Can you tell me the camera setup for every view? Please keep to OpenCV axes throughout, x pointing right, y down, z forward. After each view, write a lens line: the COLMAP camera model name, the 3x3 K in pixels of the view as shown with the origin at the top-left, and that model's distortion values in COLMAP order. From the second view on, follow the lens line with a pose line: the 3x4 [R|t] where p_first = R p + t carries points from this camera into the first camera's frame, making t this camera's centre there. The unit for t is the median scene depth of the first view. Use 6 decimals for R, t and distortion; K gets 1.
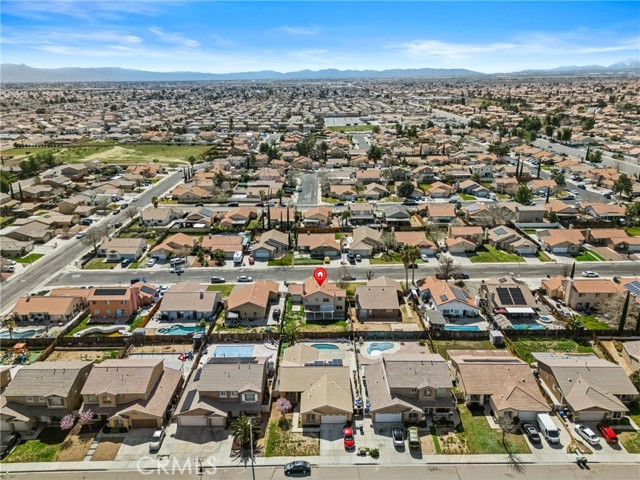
lens RADIAL K [[475.0, 0, 320.9], [0, 475.0, 239.0], [0, 0, 1]] dist [0.068589, -0.059389]
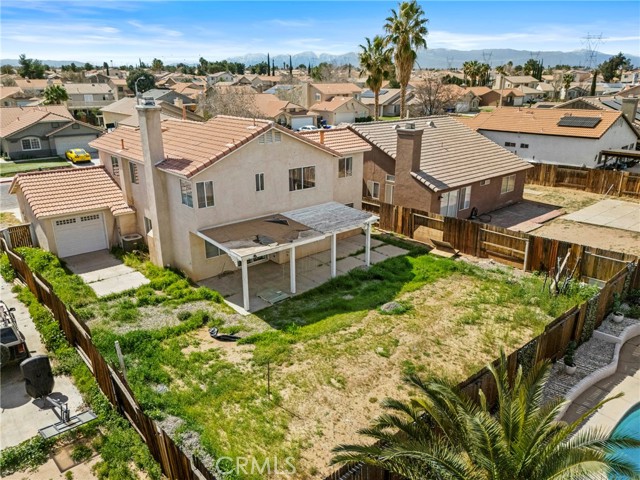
lens RADIAL K [[475.0, 0, 320.9], [0, 475.0, 239.0], [0, 0, 1]] dist [0.068589, -0.059389]
pose [[0.752489, -0.206570, 0.625371, -0.102133], [0.204400, 0.975901, 0.076407, 0.137450], [-0.626084, 0.070330, 0.776578, 0.847831]]
